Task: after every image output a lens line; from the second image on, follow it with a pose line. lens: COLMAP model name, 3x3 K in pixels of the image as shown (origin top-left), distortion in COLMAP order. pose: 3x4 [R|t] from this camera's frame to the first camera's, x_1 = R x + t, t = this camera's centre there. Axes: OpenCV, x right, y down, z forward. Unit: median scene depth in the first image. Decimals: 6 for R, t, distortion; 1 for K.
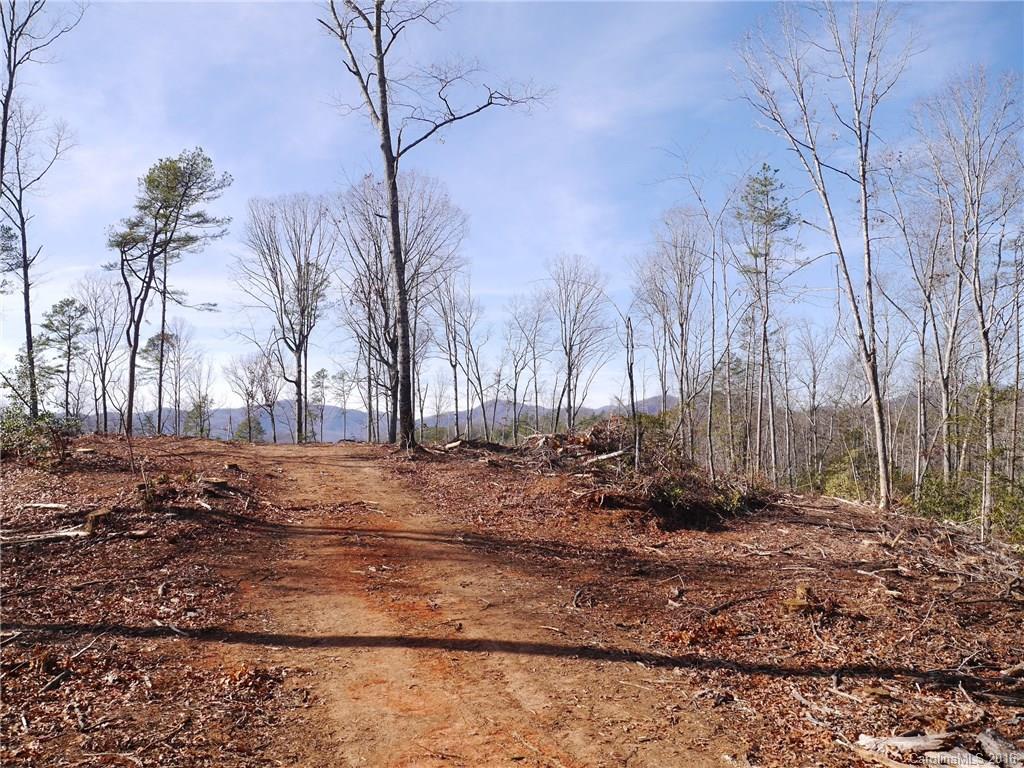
lens RADIAL K [[838.7, 0, 512.0], [0, 838.7, 384.0], [0, 0, 1]] dist [-0.037484, 0.014314]
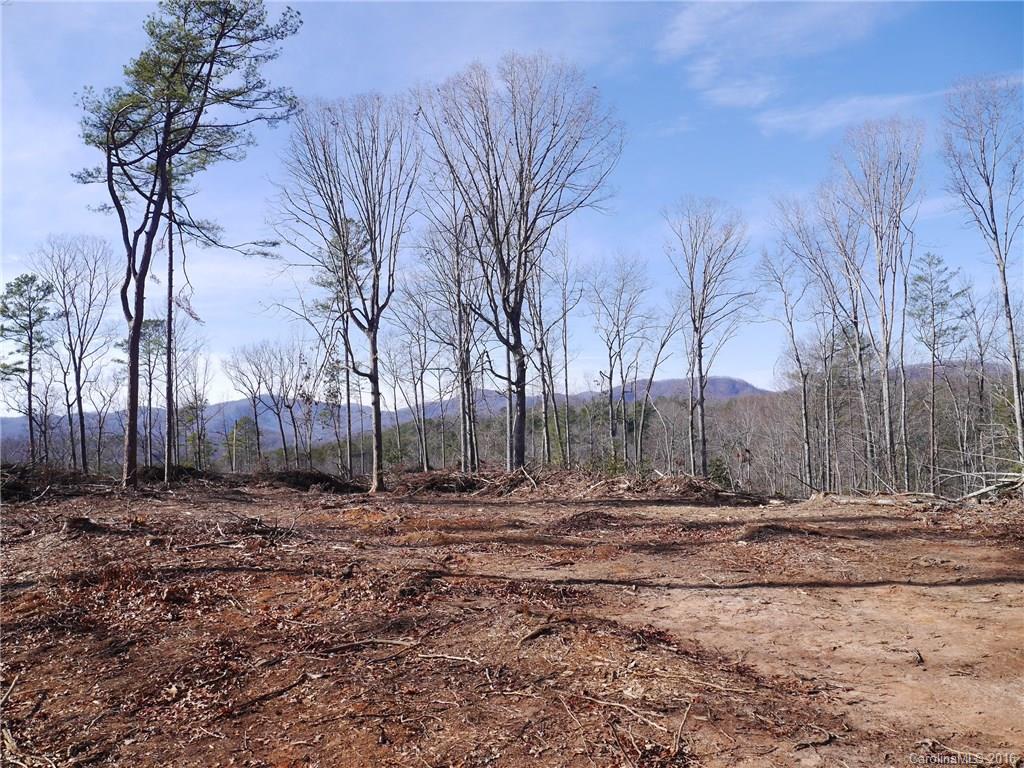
lens RADIAL K [[838.7, 0, 512.0], [0, 838.7, 384.0], [0, 0, 1]] dist [-0.037484, 0.014314]
pose [[0.999261, -0.026977, 0.027380, -0.156710], [0.026587, 0.999541, 0.014517, -0.002261], [-0.027759, -0.013778, 0.999520, 0.312370]]
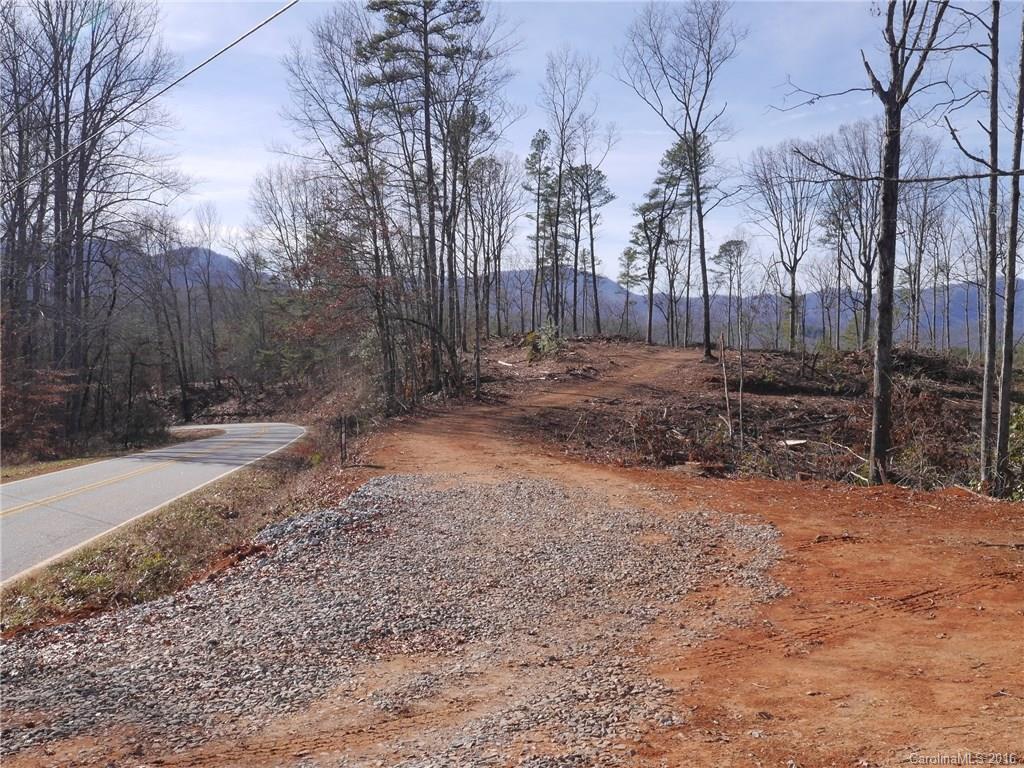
lens RADIAL K [[1184.5, 0, 512.0], [0, 1184.5, 384.0], [0, 0, 1]] dist [-0.020848, -0.008632]
pose [[0.776225, 0.053036, -0.628222, 0.531615], [0.019165, 0.994010, 0.107596, -0.071896], [0.630165, -0.095559, 0.770558, -0.614924]]
